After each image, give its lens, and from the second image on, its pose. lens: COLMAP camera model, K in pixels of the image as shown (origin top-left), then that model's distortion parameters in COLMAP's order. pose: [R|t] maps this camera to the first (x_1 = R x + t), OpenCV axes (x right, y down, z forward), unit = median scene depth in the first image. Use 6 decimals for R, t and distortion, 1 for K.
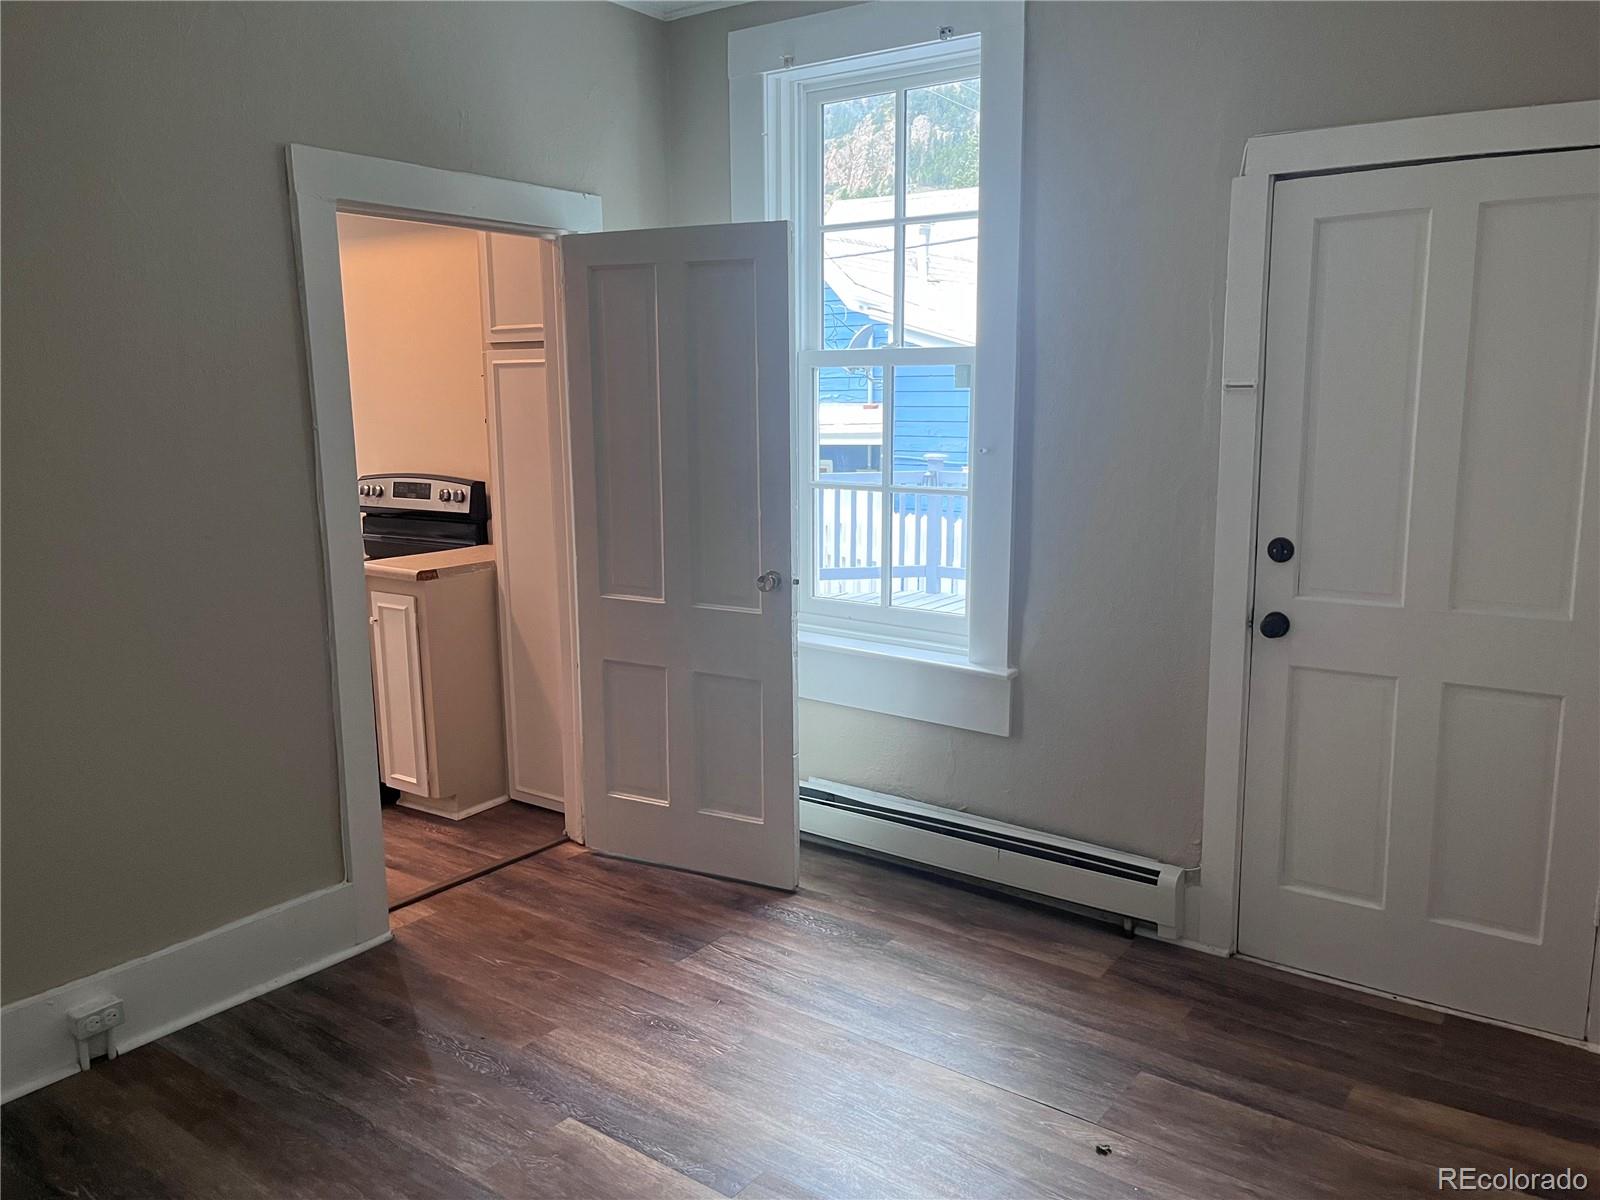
lens RADIAL K [[1210.6, 0, 804.9], [0, 1210.6, 596.8], [0, 0, 1]] dist [0.048604, -0.075635]
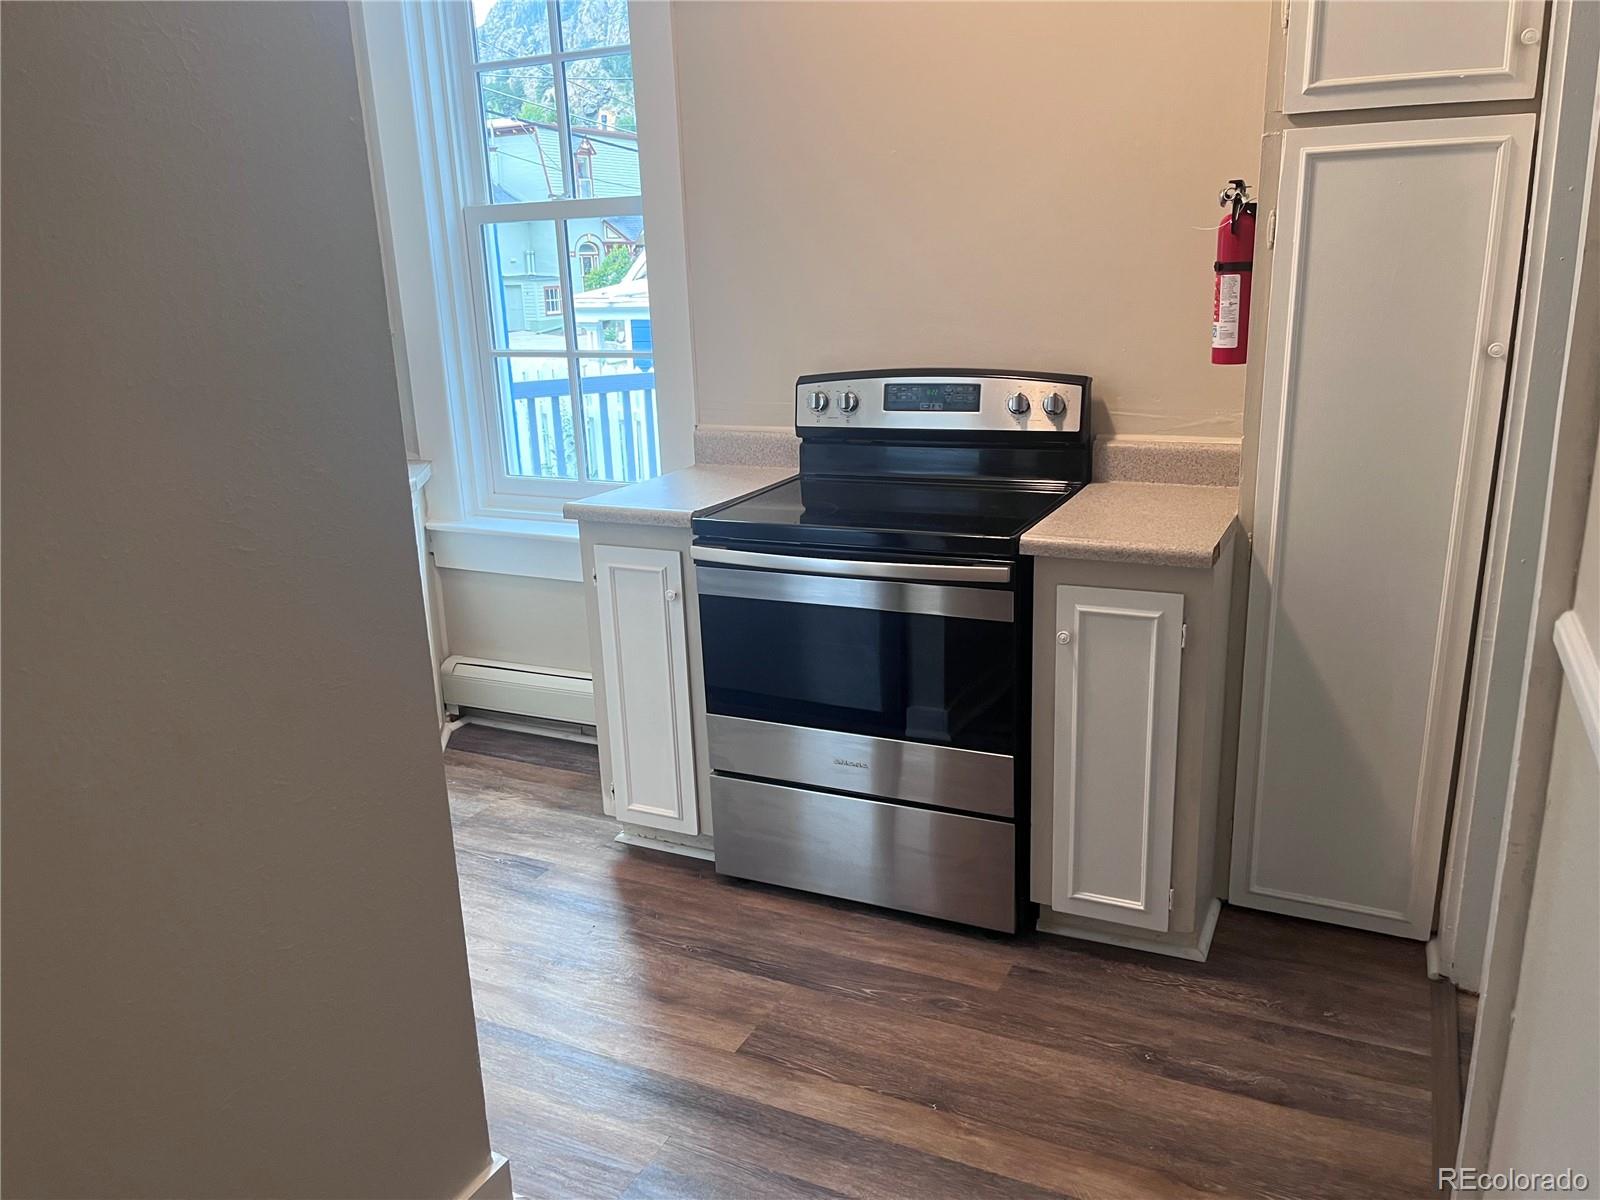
lens RADIAL K [[1210.6, 0, 798.5], [0, 1210.6, 607.3], [0, 0, 1]] dist [0.048604, -0.075635]
pose [[0.985428, -0.072678, 0.153786, -0.553436], [0.055515, 0.992032, 0.113097, -0.063497], [-0.160780, -0.102912, 0.981610, 0.467052]]
